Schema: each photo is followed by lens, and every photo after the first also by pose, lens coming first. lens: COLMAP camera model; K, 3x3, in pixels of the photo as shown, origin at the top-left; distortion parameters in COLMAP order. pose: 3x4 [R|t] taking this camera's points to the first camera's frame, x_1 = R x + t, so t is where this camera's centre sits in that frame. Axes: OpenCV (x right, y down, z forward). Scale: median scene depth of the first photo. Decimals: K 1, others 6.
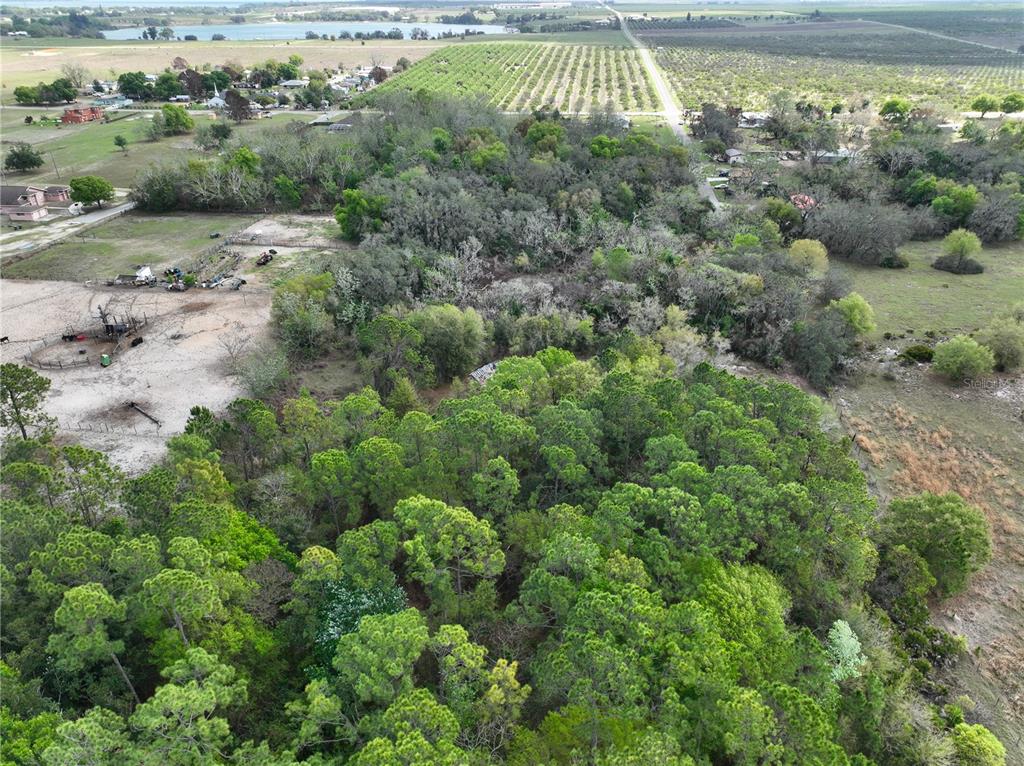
lens RADIAL K [[718.2, 0, 512.0], [0, 718.2, 383.0], [0, 0, 1]] dist [-0.006077, 0.026641]
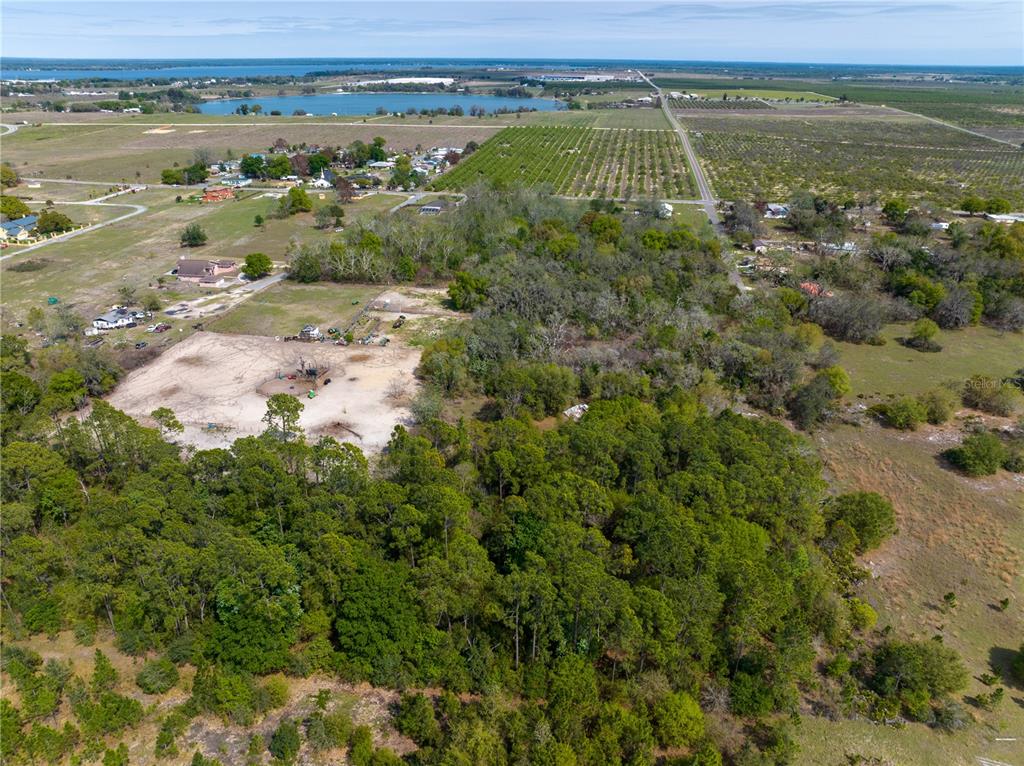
lens RADIAL K [[720.1, 0, 512.0], [0, 720.1, 383.0], [0, 0, 1]] dist [-0.048009, 0.026816]
pose [[0.998449, 0.034513, -0.043692, -0.064125], [-0.037491, 0.996893, -0.069277, 0.020695], [0.041165, 0.070808, 0.996640, -0.280860]]
